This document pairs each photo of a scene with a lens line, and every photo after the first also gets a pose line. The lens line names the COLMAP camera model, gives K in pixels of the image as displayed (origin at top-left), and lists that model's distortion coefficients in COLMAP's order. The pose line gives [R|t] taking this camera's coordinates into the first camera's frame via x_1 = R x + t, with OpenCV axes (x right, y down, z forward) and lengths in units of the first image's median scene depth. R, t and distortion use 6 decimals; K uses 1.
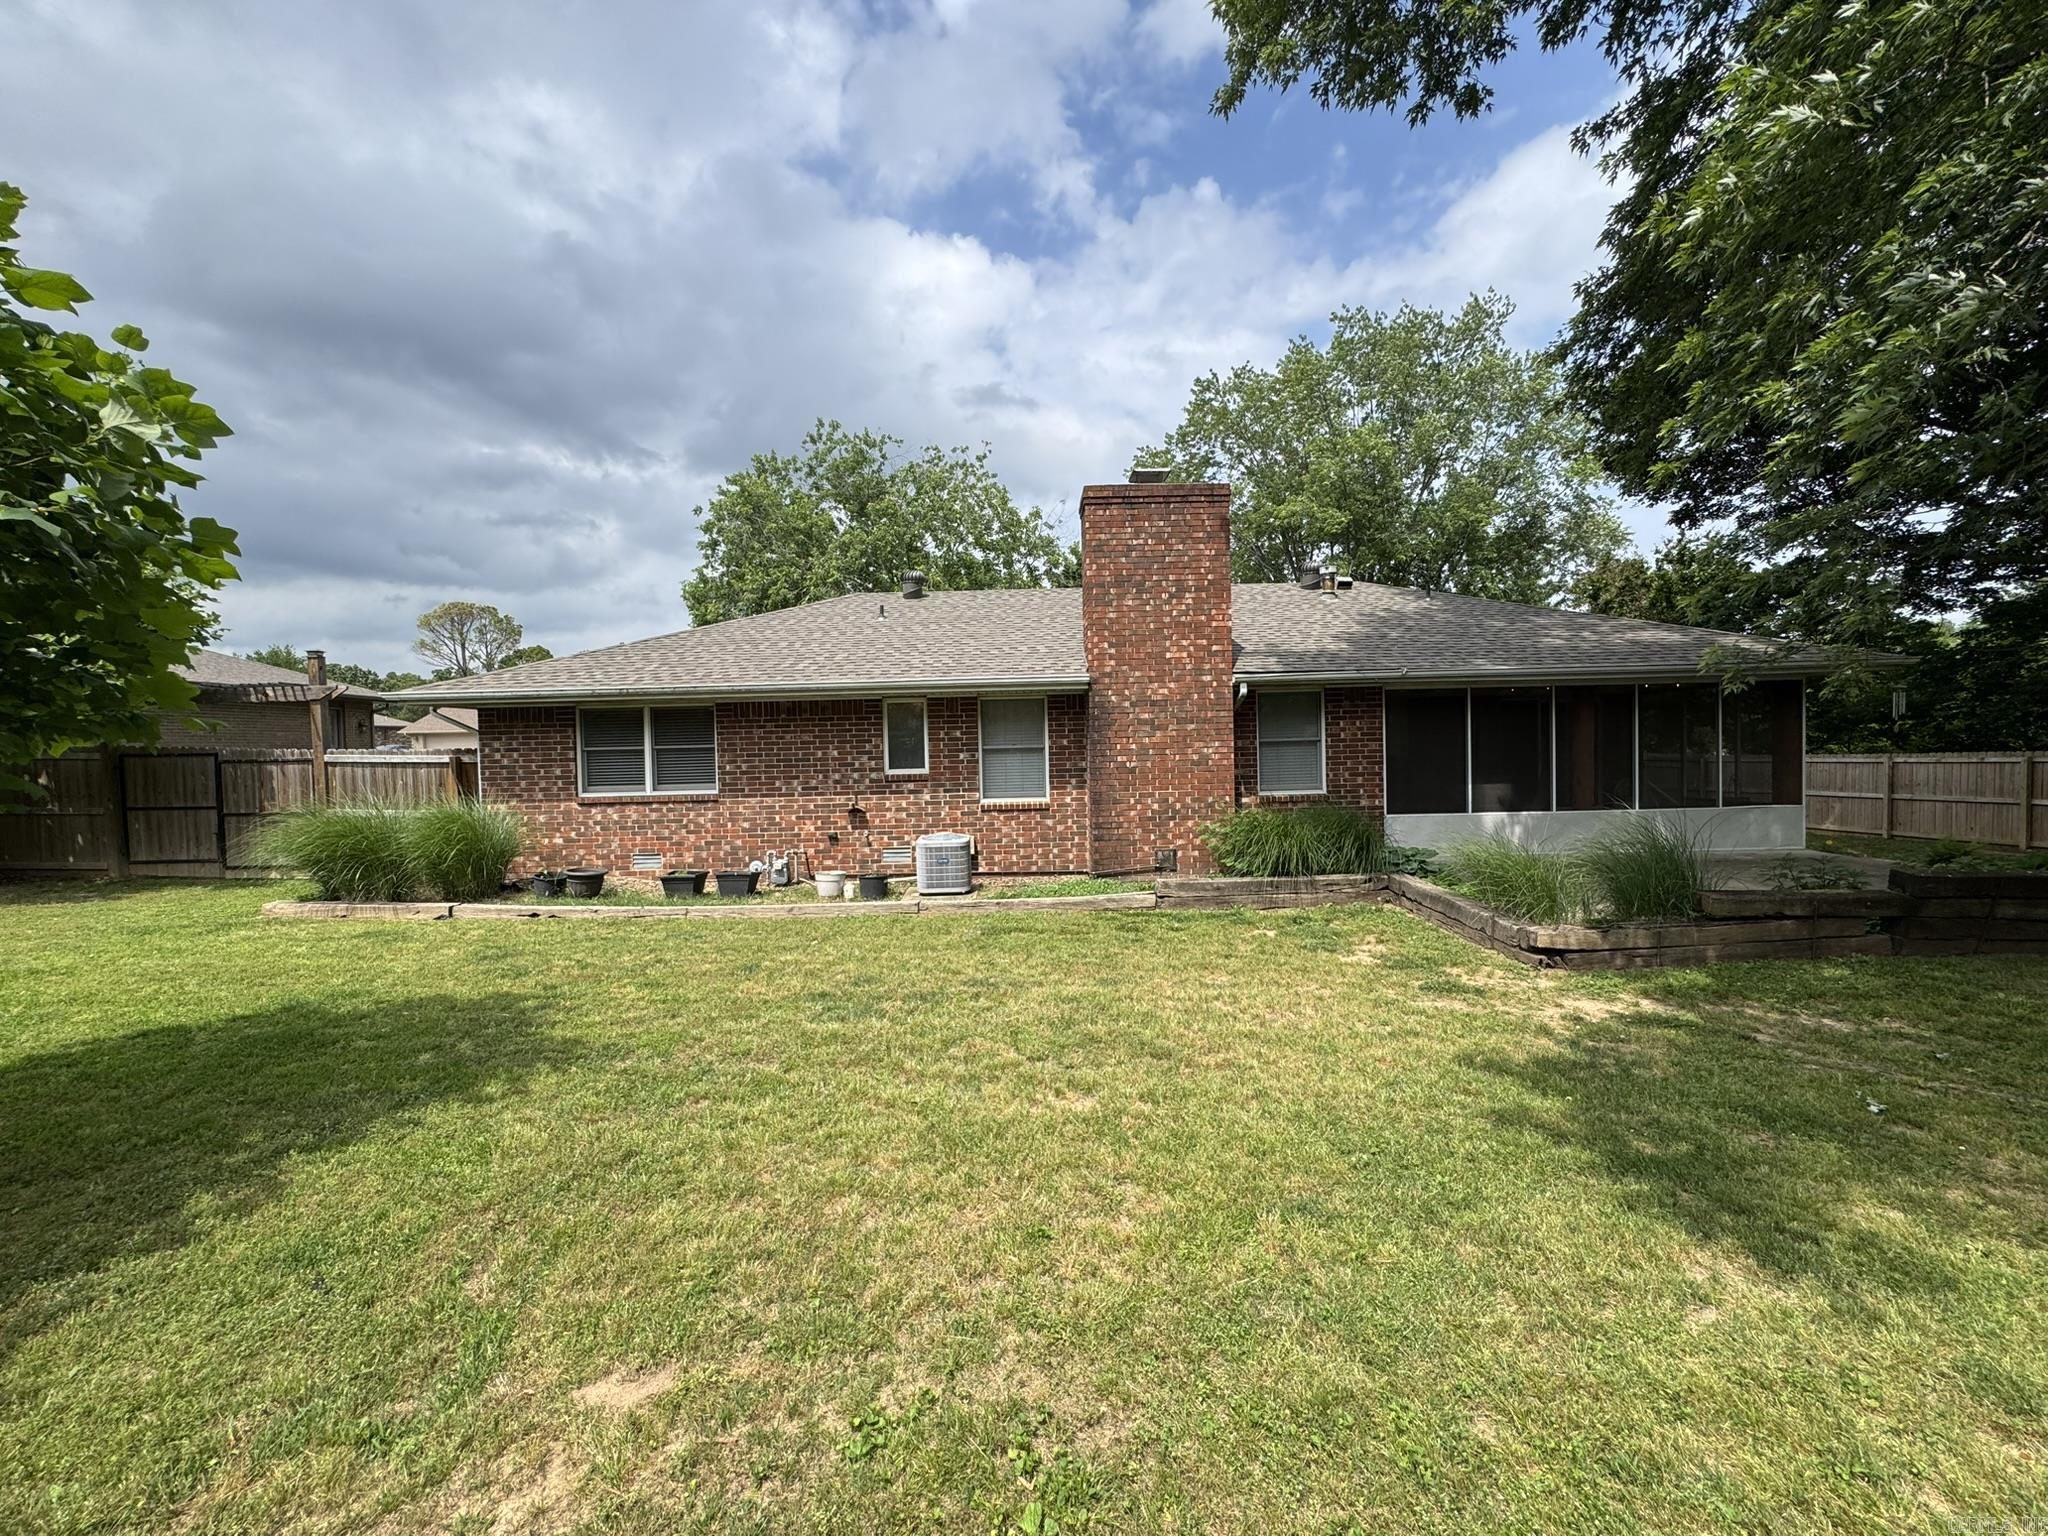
lens RADIAL K [[815.2, 0, 1021.2], [0, 815.2, 764.7], [0, 0, 1]] dist [-0.006615, 0.000595]
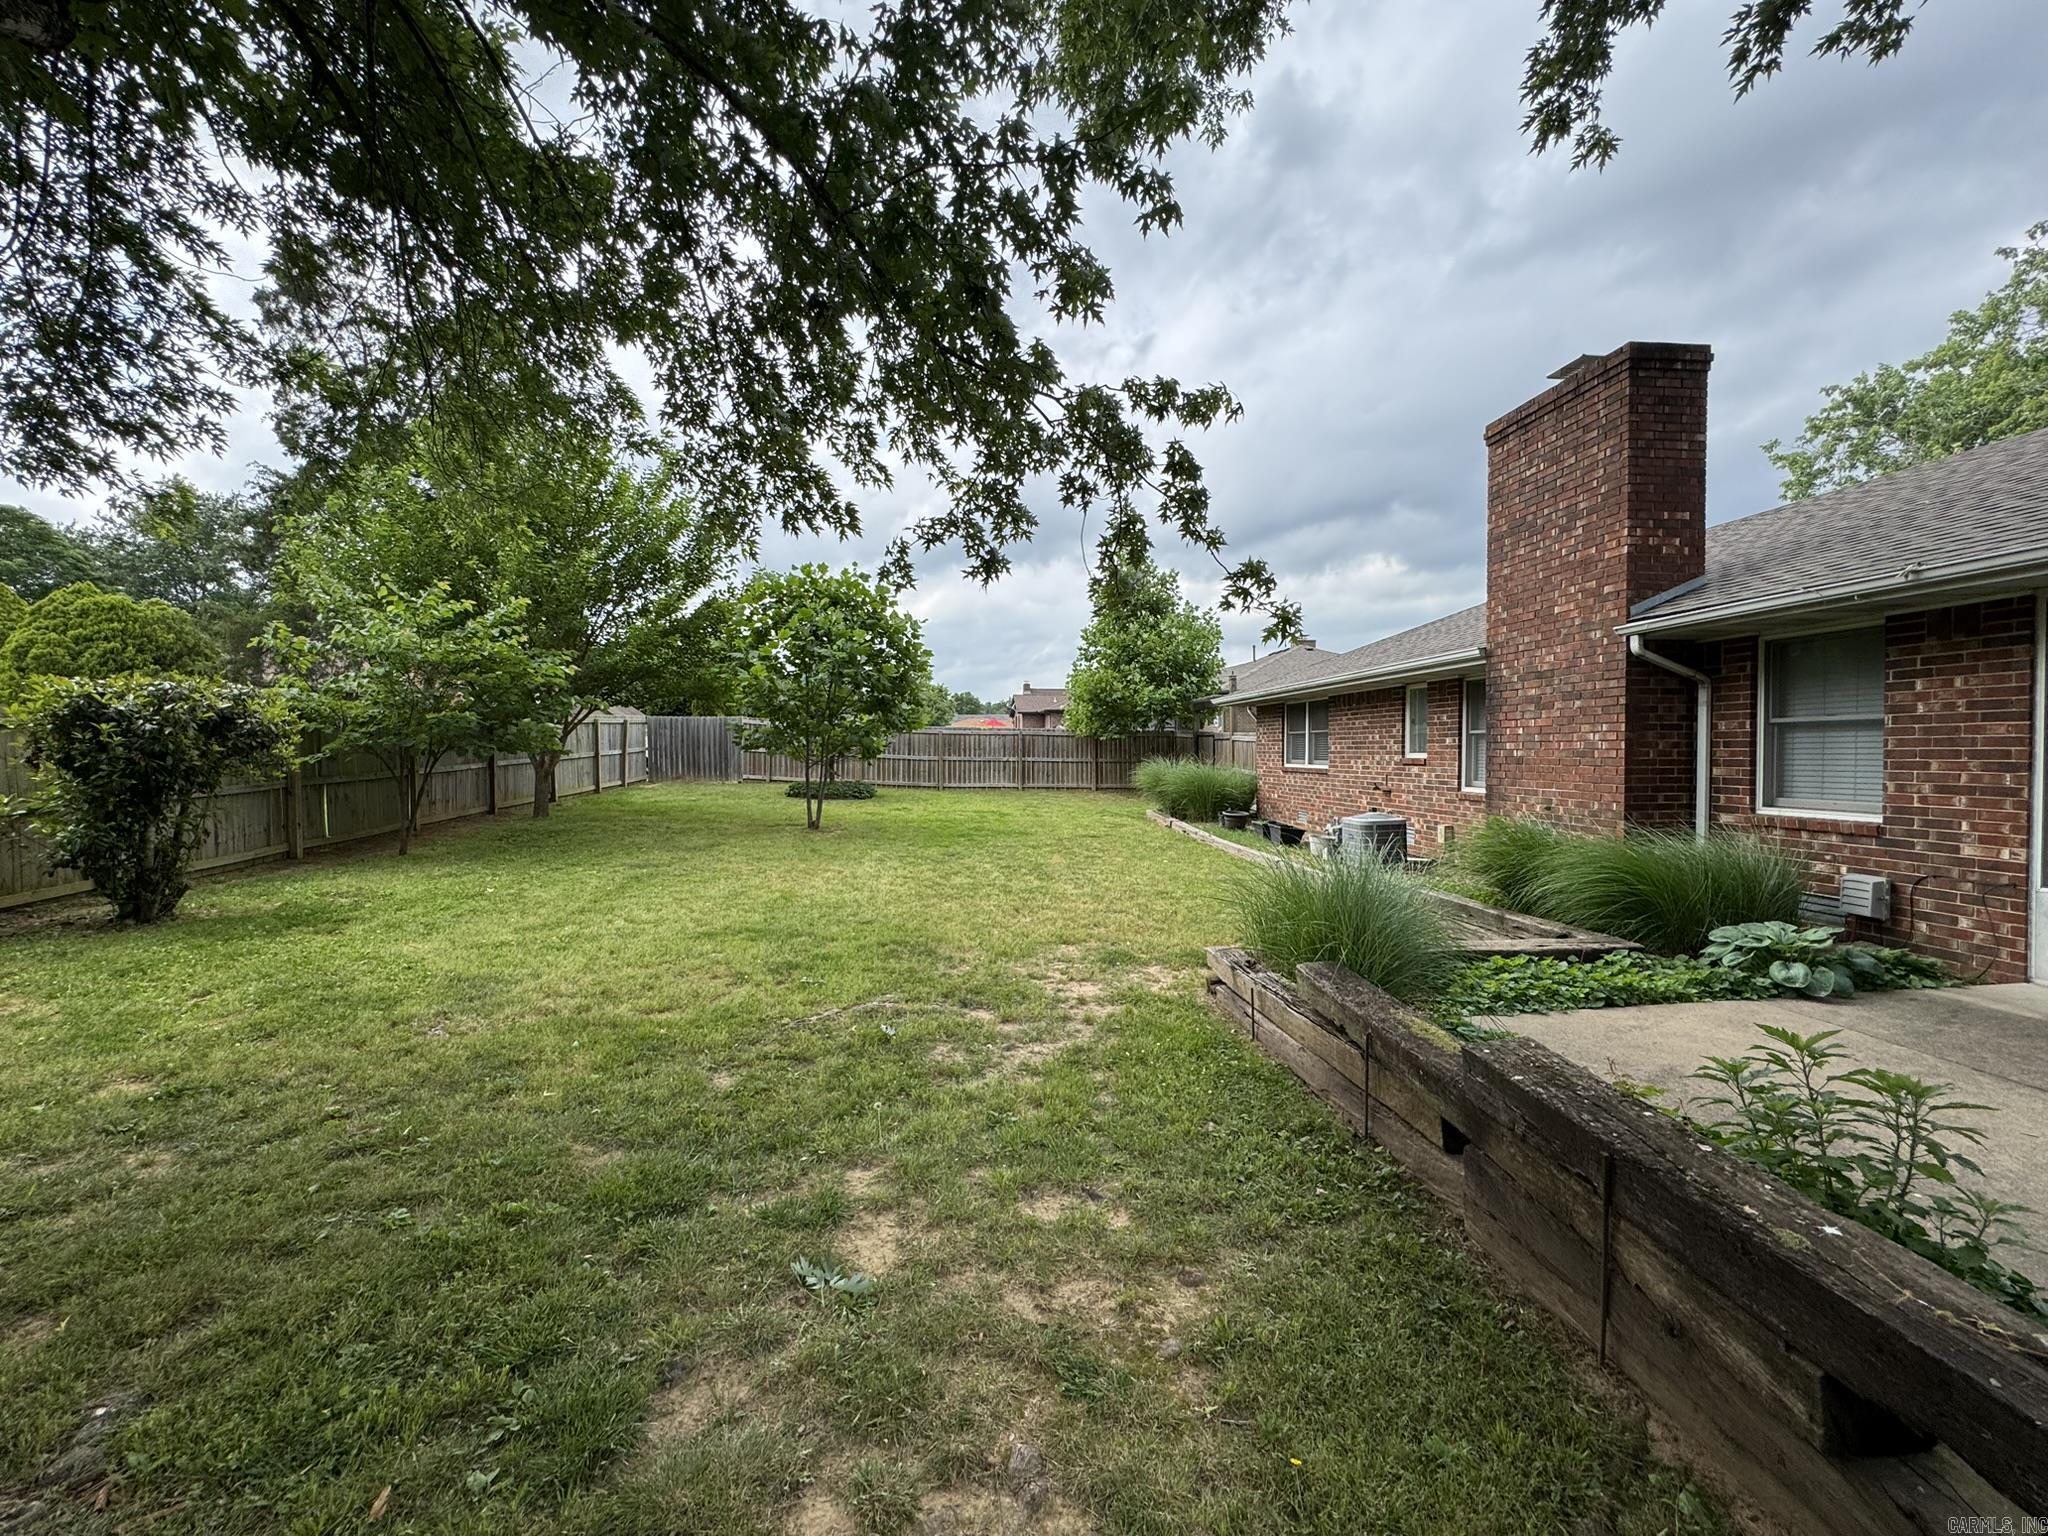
lens RADIAL K [[815.2, 0, 1021.2], [0, 815.2, 764.7], [0, 0, 1]] dist [-0.006615, 0.000595]
pose [[0.082570, 0.040873, -0.995747, 0.892535], [-0.026972, 0.998884, 0.038765, -0.006860], [0.996220, 0.023656, 0.083580, 0.444643]]
